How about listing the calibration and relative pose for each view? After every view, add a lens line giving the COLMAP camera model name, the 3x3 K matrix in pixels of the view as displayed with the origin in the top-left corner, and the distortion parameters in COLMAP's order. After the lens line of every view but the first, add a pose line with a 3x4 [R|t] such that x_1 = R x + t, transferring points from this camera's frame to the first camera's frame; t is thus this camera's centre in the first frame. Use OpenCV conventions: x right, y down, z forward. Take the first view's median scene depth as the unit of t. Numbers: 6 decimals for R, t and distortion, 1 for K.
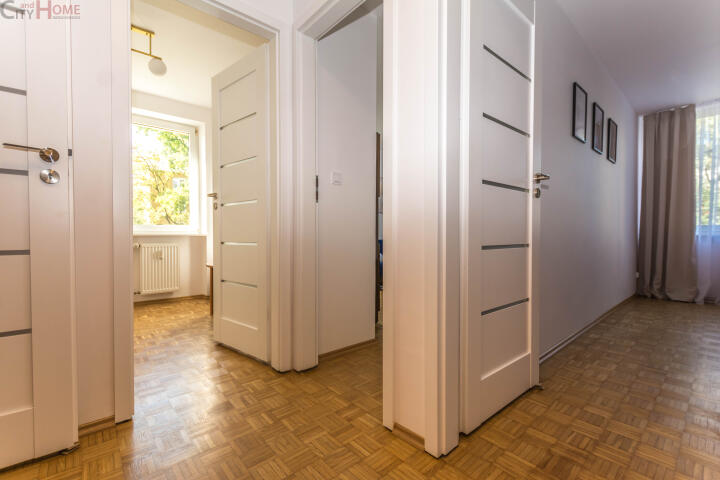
lens RADIAL K [[314.5, 0, 370.5], [0, 314.5, 237.9], [0, 0, 1]] dist [0.002181, -0.000796]
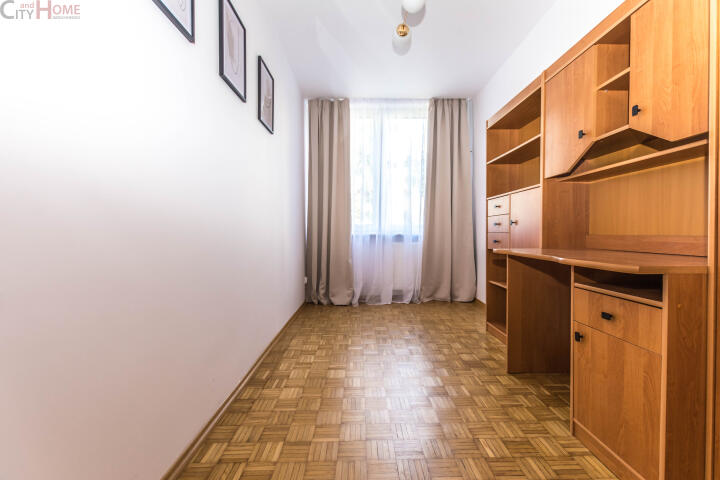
lens RADIAL K [[314.5, 0, 370.5], [0, 314.5, 237.9], [0, 0, 1]] dist [0.002181, -0.000796]
pose [[0.641155, -0.016226, 0.767240, 0.314493], [0.013011, 0.999863, 0.010273, -0.007565], [-0.767301, 0.003395, 0.641278, 0.321495]]
